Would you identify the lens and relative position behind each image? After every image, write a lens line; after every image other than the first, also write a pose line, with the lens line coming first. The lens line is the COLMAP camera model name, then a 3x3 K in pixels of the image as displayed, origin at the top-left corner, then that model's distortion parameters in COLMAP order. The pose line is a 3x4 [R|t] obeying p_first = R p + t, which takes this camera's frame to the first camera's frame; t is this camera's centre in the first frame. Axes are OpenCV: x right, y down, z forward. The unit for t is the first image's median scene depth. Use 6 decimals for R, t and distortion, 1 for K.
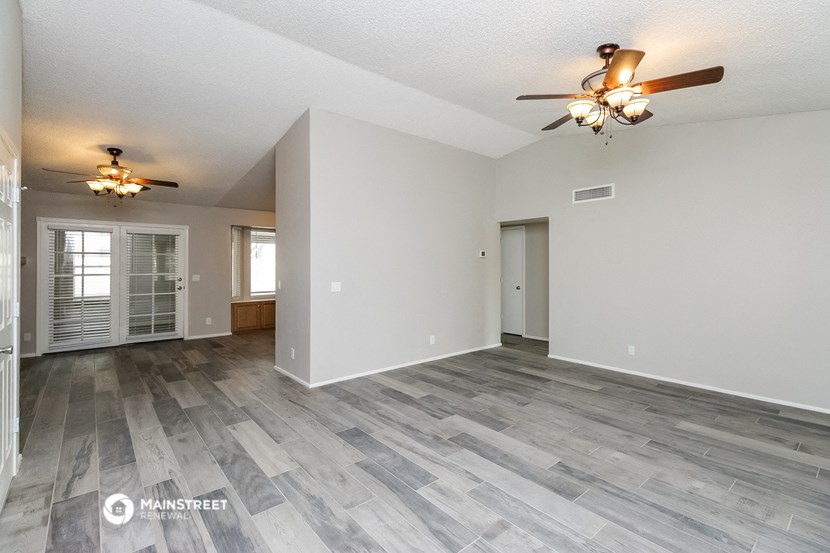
lens RADIAL K [[383.2, 0, 414.6], [0, 383.2, 269.5], [0, 0, 1]] dist [0.010925, -0.001228]
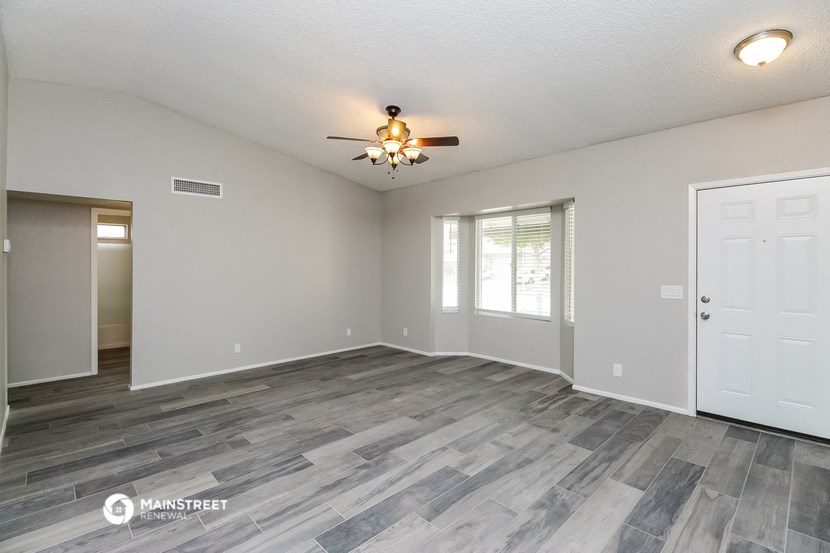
lens RADIAL K [[383.2, 0, 414.5], [0, 383.2, 273.1], [0, 0, 1]] dist [0.010925, -0.001228]
pose [[-0.069560, -0.020406, 0.997369, -0.743090], [0.012696, 0.999692, 0.021339, -0.014635], [-0.997497, 0.014147, -0.069280, 0.865757]]
